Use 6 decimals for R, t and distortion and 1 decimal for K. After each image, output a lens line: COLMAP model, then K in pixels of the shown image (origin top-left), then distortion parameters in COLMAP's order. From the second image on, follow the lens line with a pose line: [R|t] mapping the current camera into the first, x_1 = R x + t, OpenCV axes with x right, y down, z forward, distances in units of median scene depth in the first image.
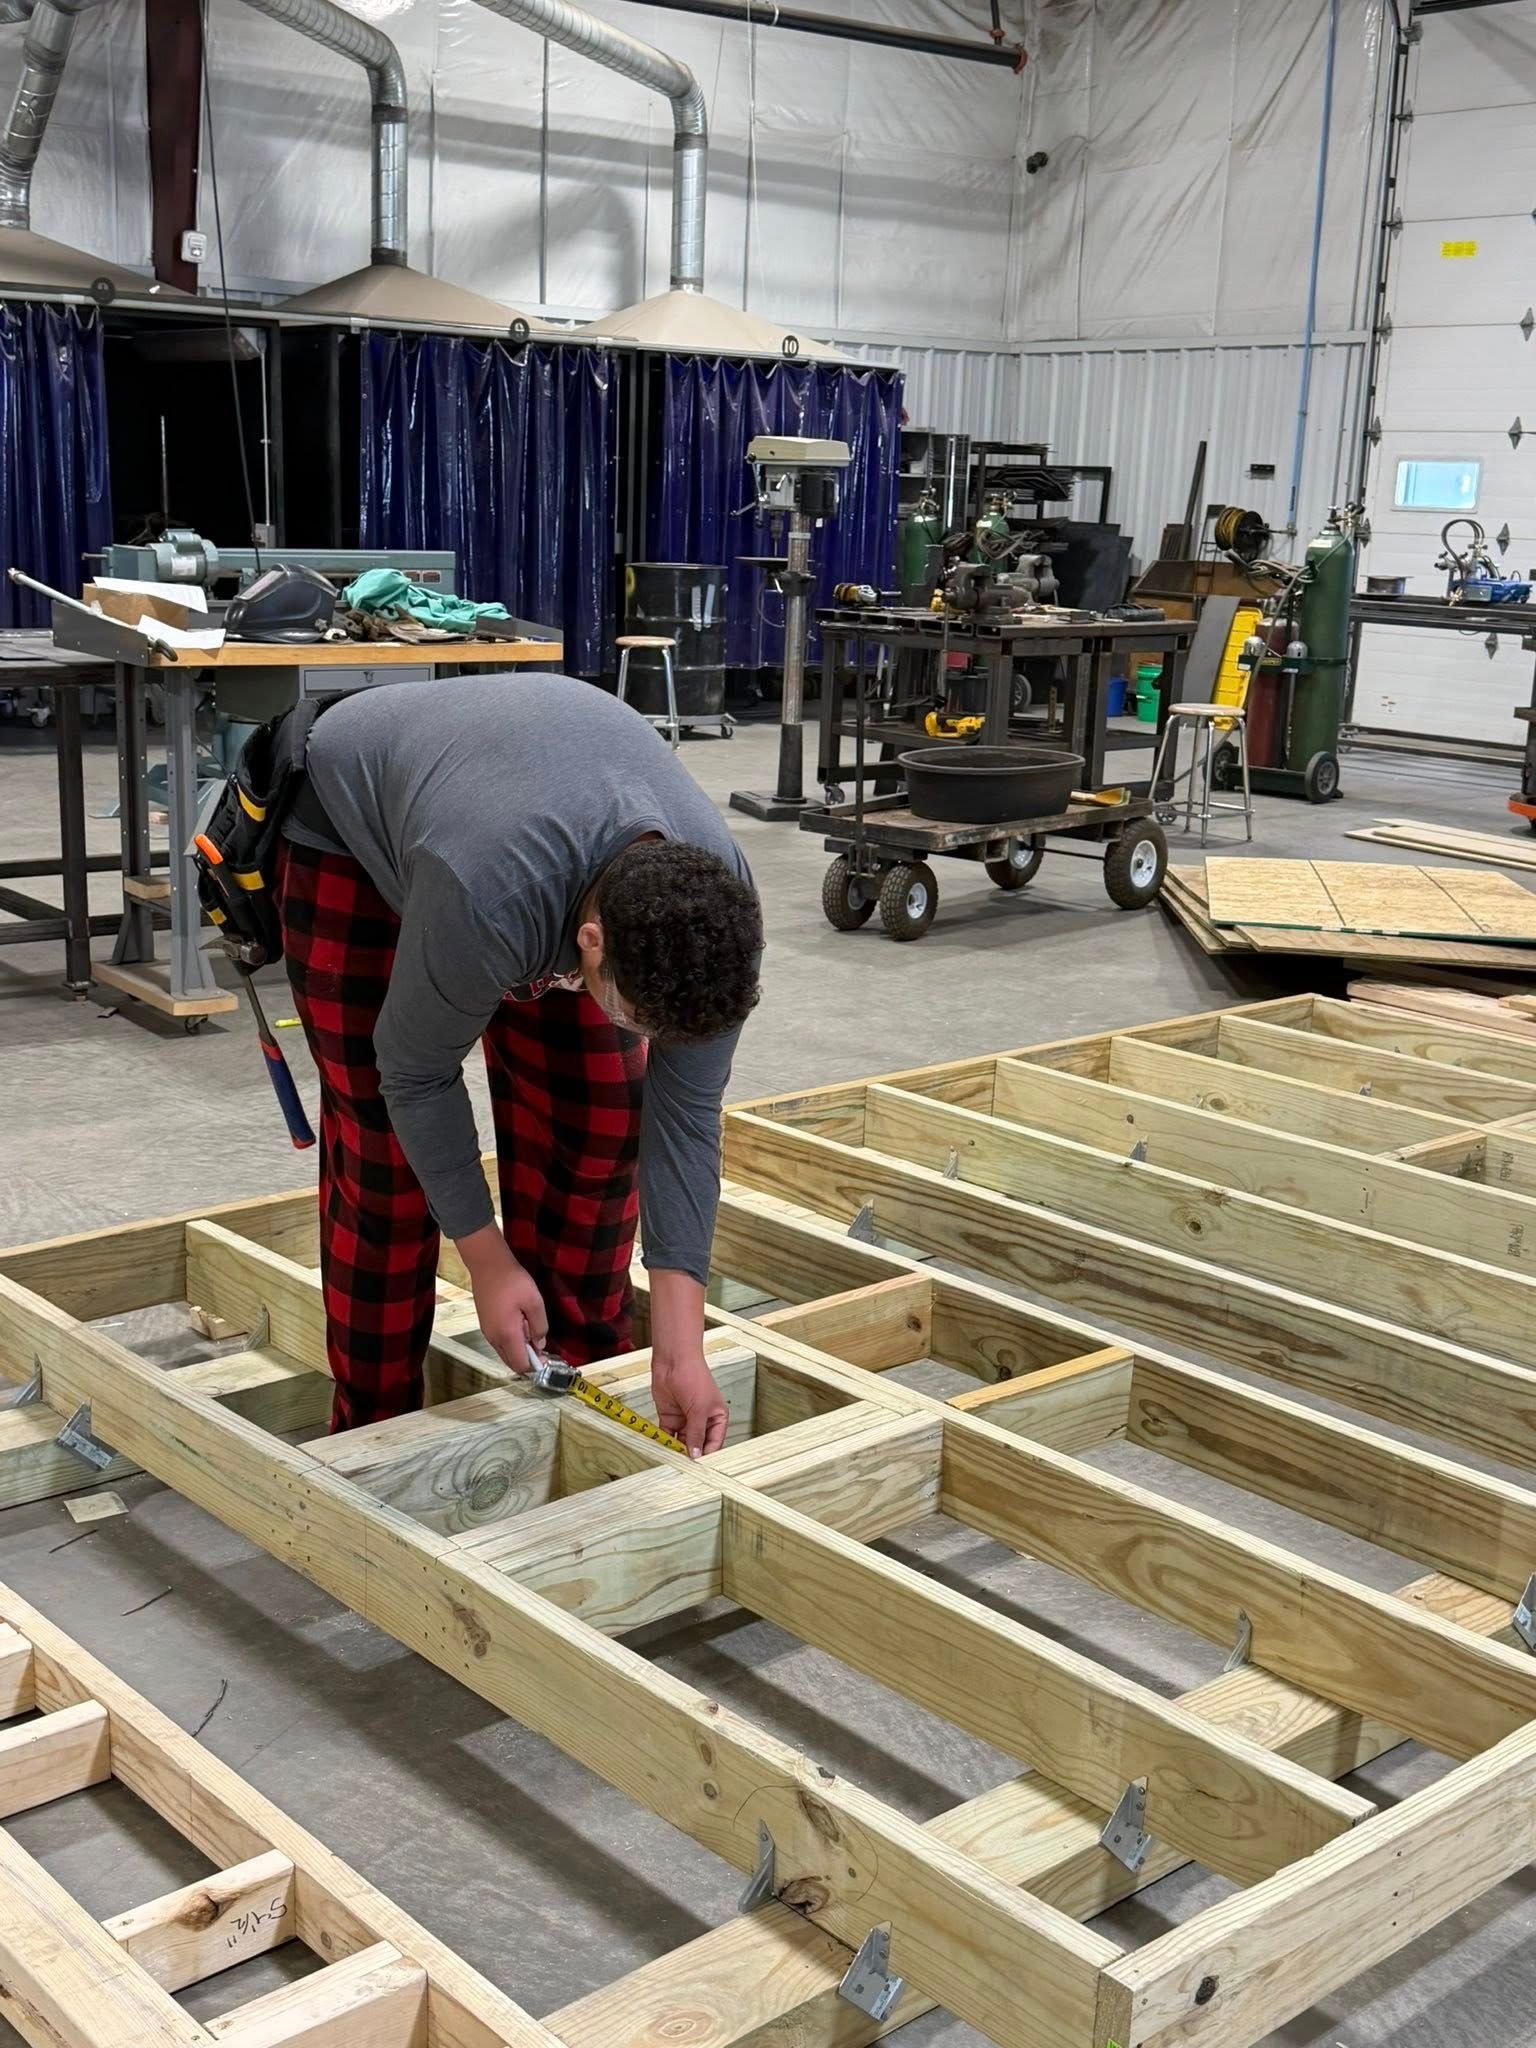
lens RADIAL K [[2187.7, 0, 773.2], [0, 2187.7, 1019.2], [0, 0, 1]] dist [0.182394, -0.374191]
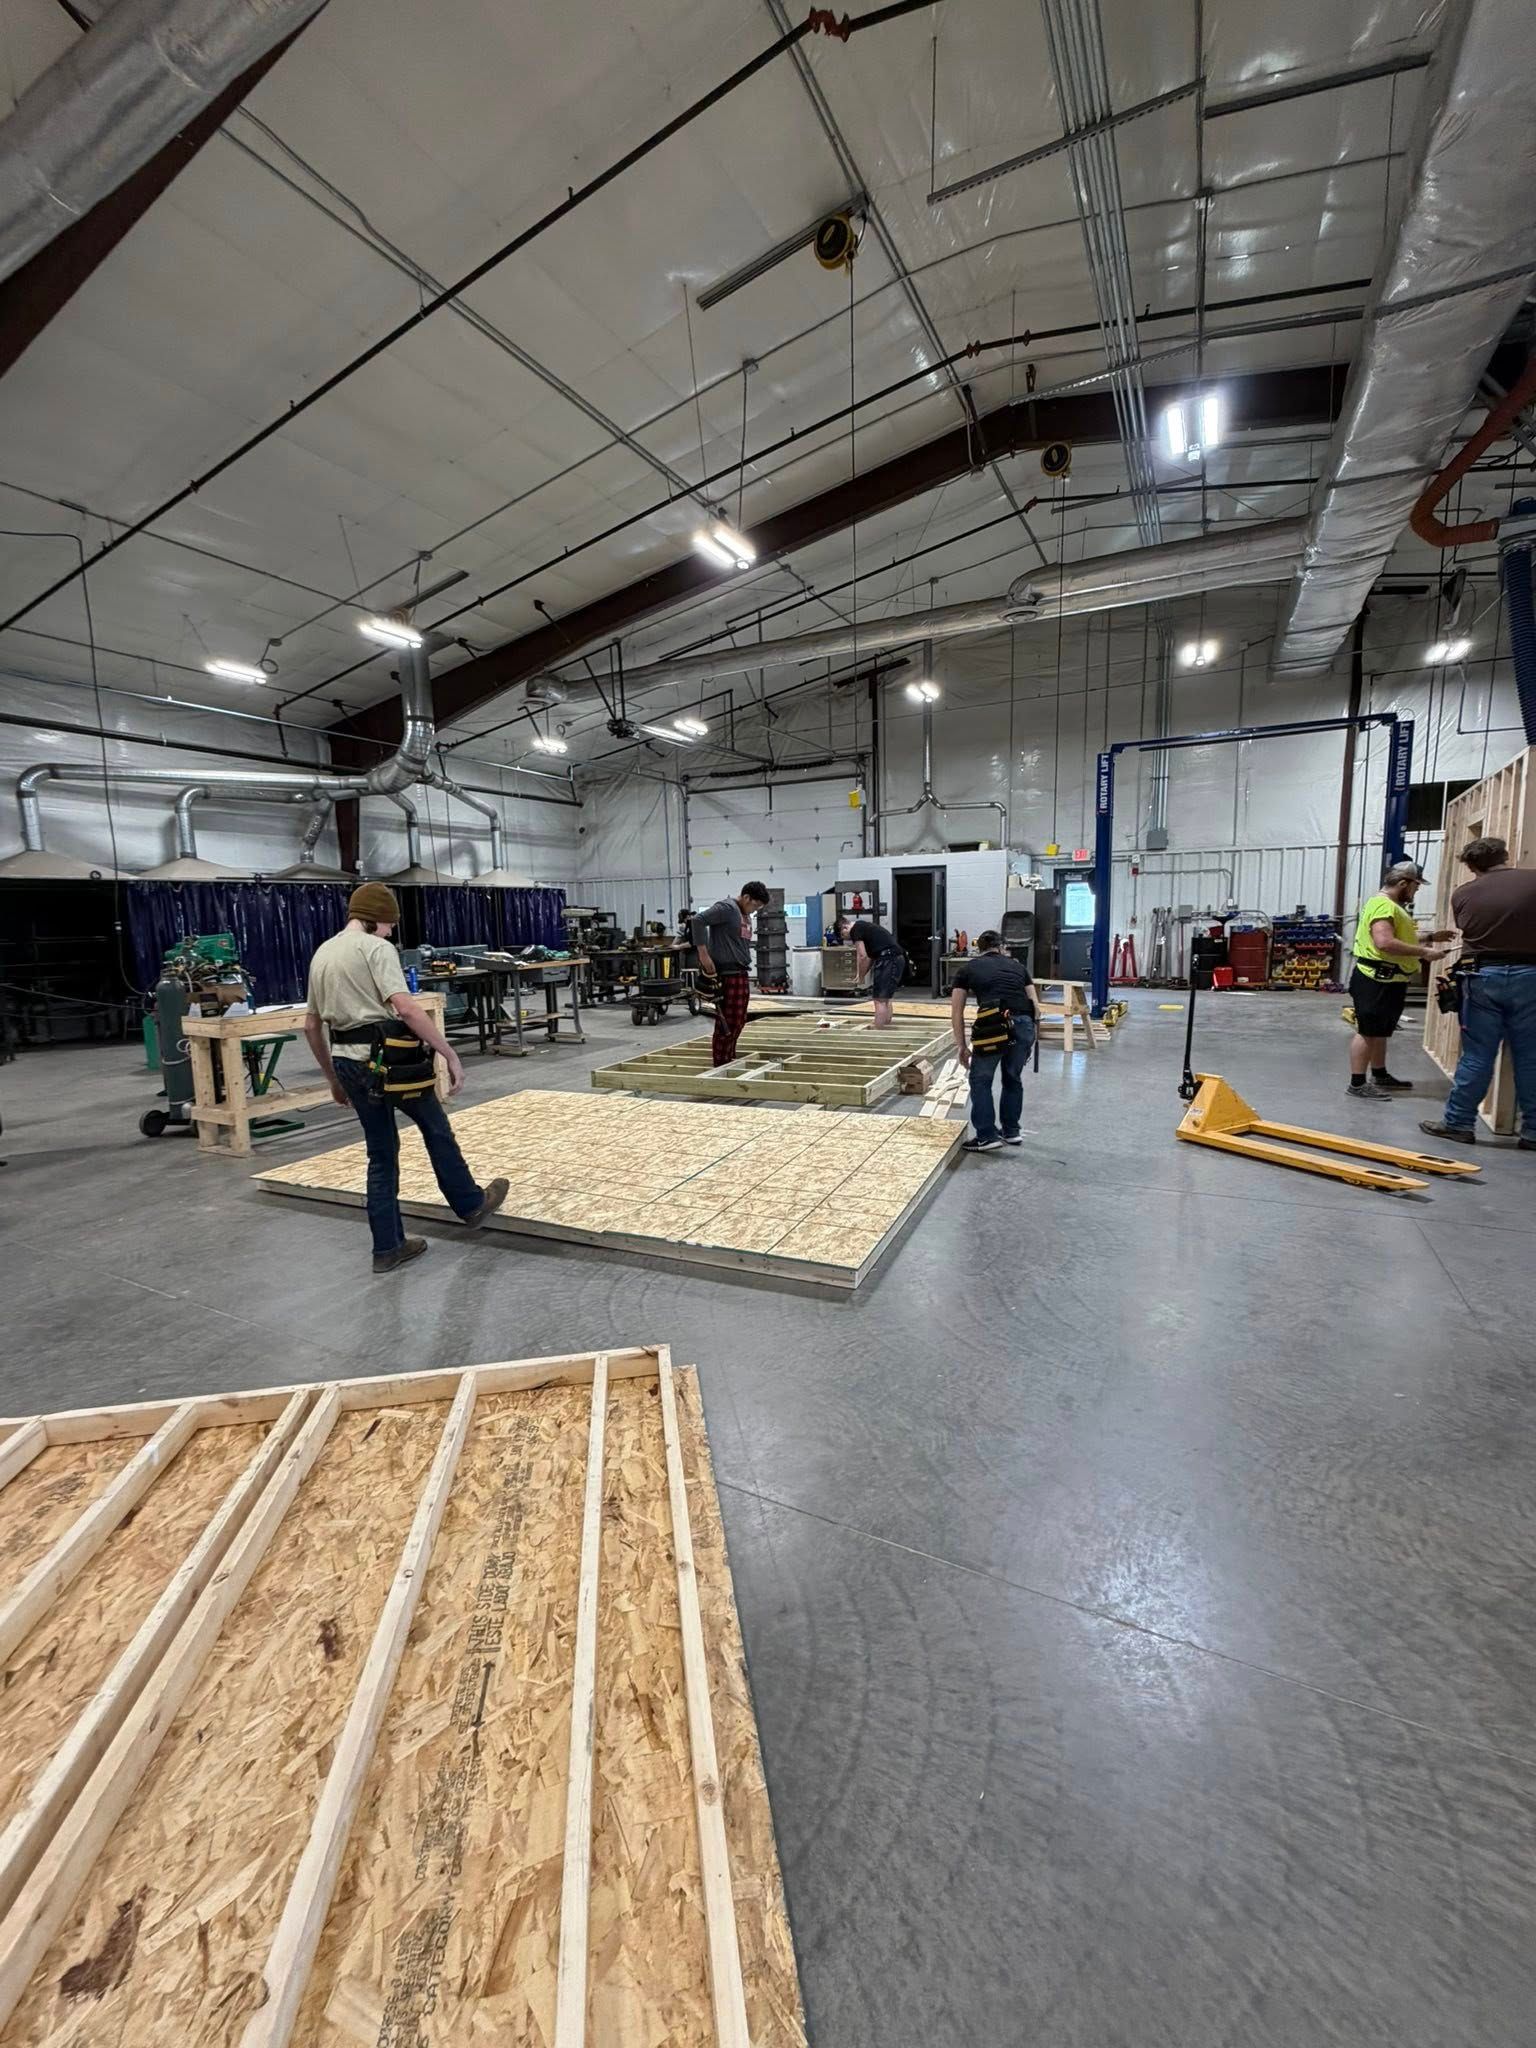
lens RADIAL K [[803.6, 0, 768.5], [0, 803.6, 1016.7], [0, 0, 1]] dist [0.001311, 0.000084]
pose [[0.896523, -0.114379, 0.427976, -0.224542], [0.161329, 0.984050, -0.074958, 0.054716], [-0.412576, 0.136246, 0.900676, -0.256670]]
